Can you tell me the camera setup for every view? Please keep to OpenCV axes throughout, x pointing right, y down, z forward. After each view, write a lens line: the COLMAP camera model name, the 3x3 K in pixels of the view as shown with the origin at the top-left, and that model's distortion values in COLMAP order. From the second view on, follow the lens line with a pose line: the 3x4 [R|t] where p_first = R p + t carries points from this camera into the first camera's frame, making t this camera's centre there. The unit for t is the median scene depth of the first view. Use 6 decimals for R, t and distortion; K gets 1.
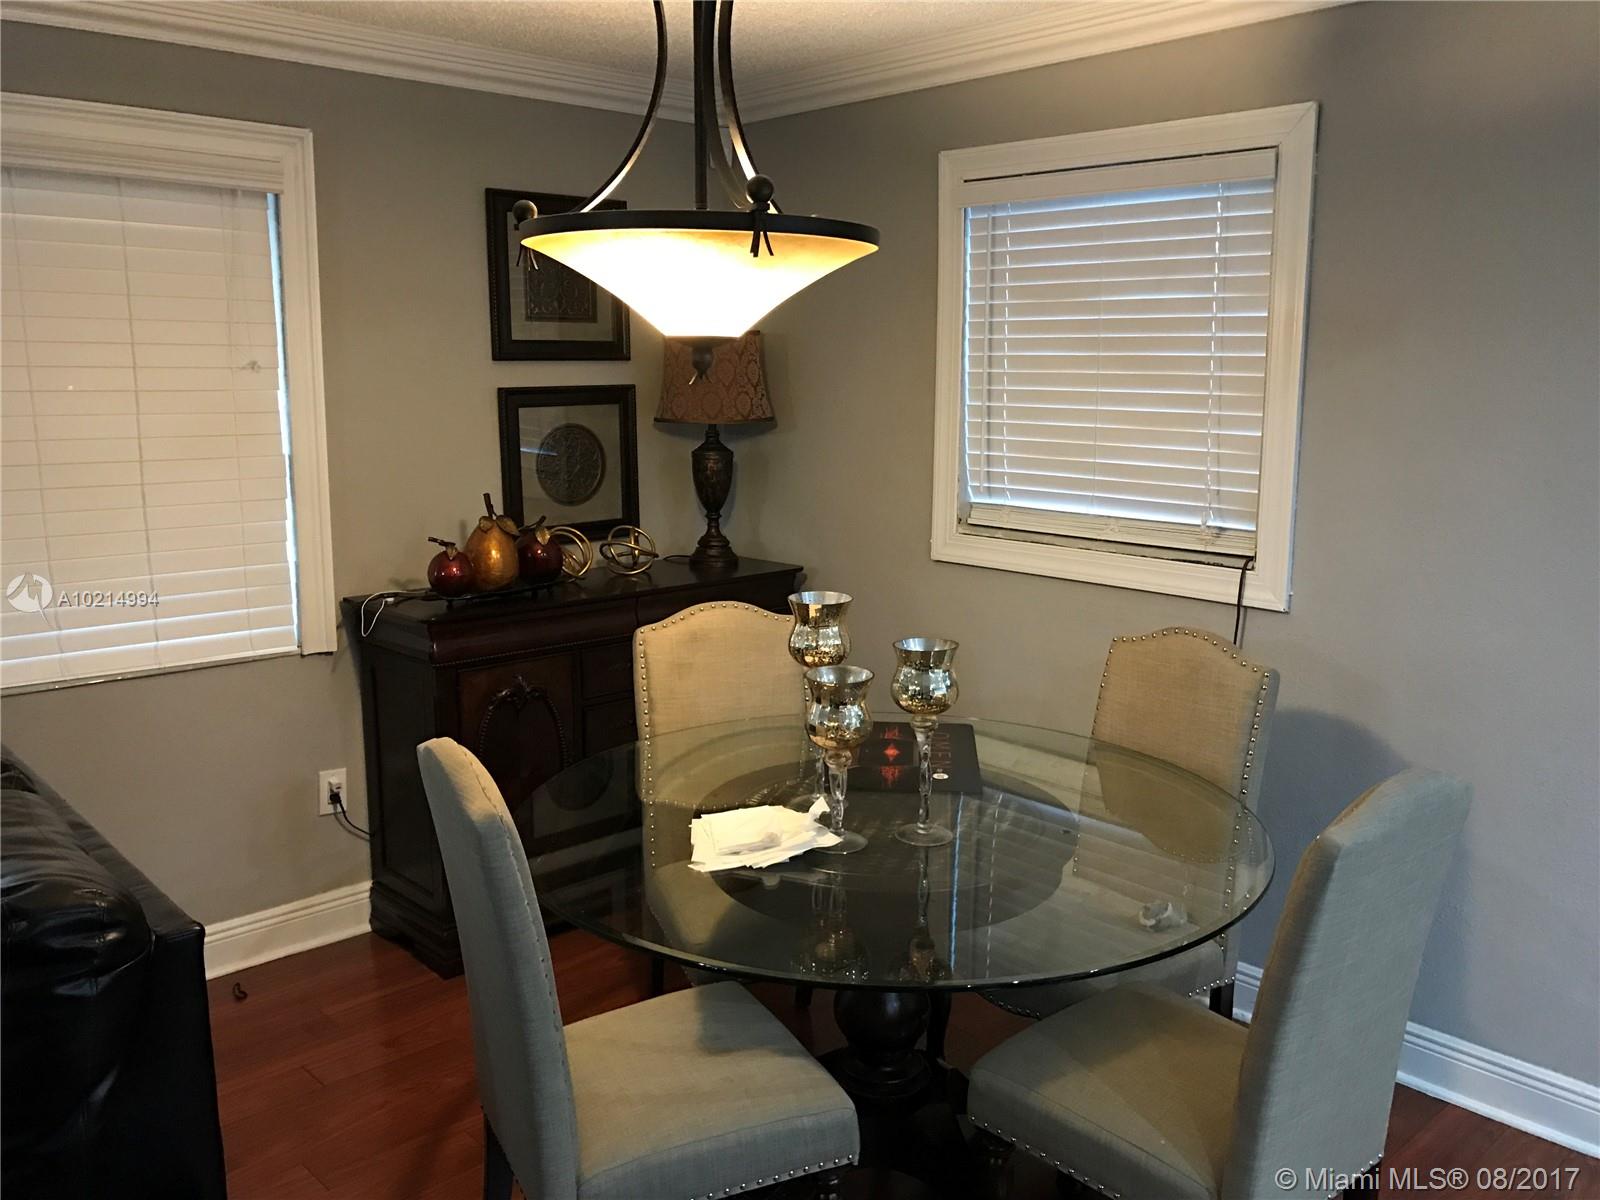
lens RADIAL K [[1326.5, 0, 807.5], [0, 1326.5, 591.6], [0, 0, 1]] dist [0.107199, -0.222257]
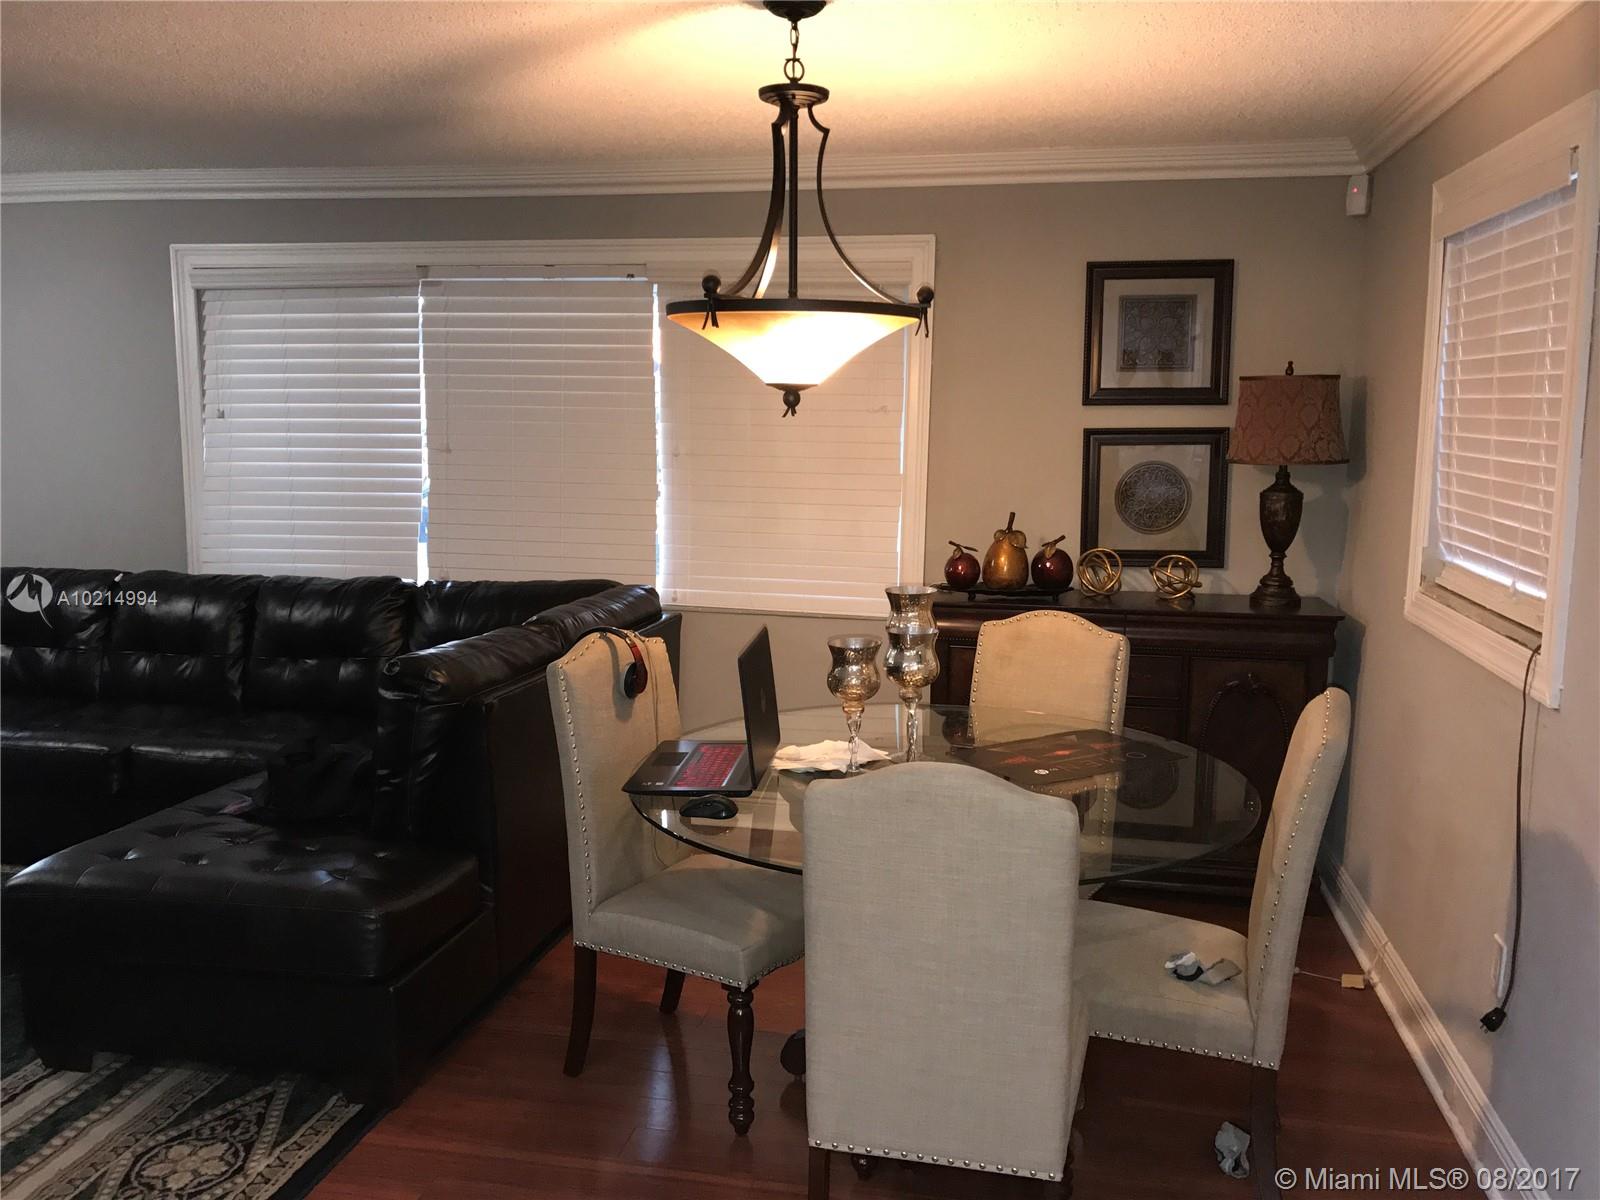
lens RADIAL K [[1349.6, 0, 800.1], [0, 1349.6, 590.5], [0, 0, 1]] dist [0.007753, -0.012781]
pose [[0.580966, 0.108349, -0.806684, 0.603172], [-0.140814, 0.989535, 0.031495, -0.012552], [0.801654, 0.095295, 0.590144, 0.109169]]
